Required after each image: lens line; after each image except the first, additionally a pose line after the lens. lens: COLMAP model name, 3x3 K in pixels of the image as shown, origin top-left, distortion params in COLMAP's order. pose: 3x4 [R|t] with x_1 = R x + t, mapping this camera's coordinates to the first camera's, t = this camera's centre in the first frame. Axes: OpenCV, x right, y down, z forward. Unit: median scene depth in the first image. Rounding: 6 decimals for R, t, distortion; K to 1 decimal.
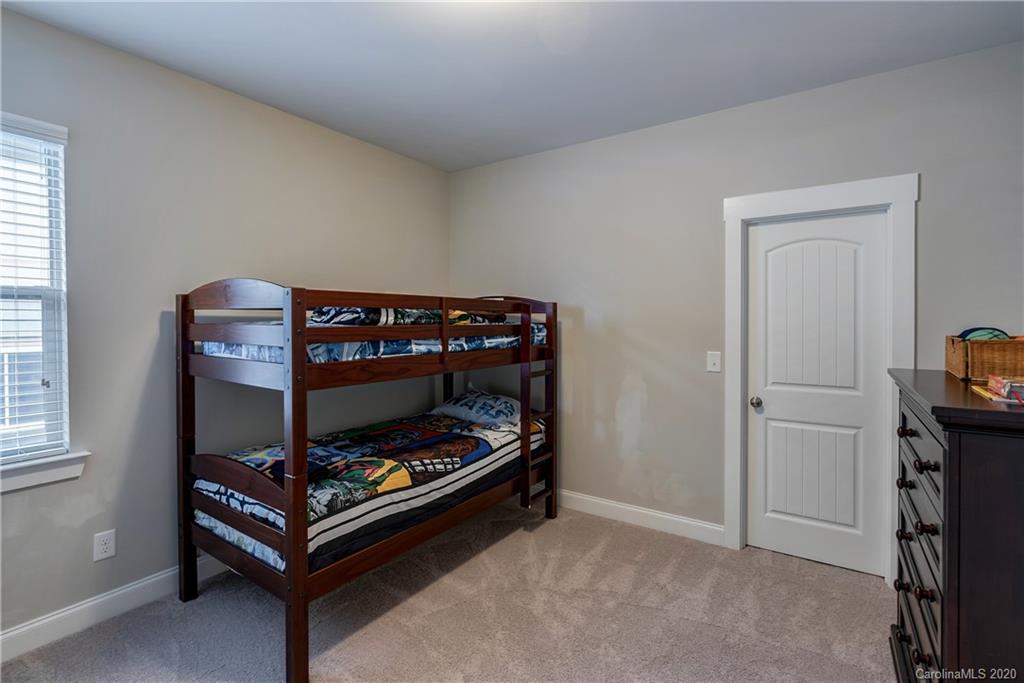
lens RADIAL K [[481.8, 0, 508.4], [0, 481.8, 331.9], [0, 0, 1]] dist [-0.000661, 0.000366]
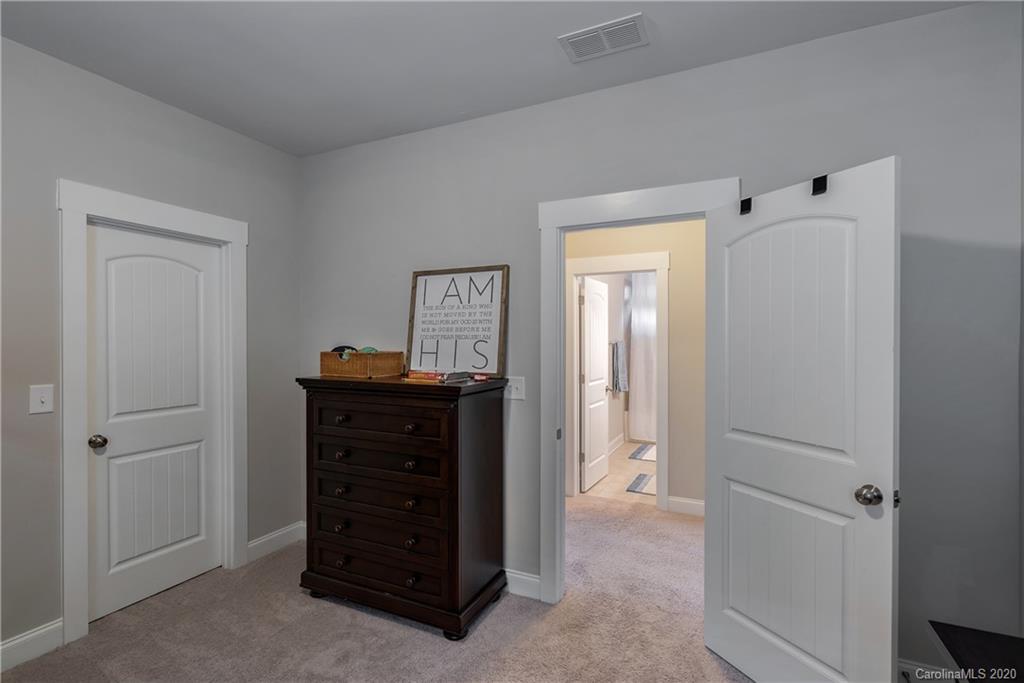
lens RADIAL K [[470.1, 0, 517.5], [0, 470.1, 342.4], [0, 0, 1]] dist [-0.001541, 0.000075]
pose [[-0.160745, -0.002997, 0.986991, -0.401924], [0.022935, 0.999714, 0.006771, -0.011210], [-0.986729, 0.023725, -0.160630, 0.439163]]
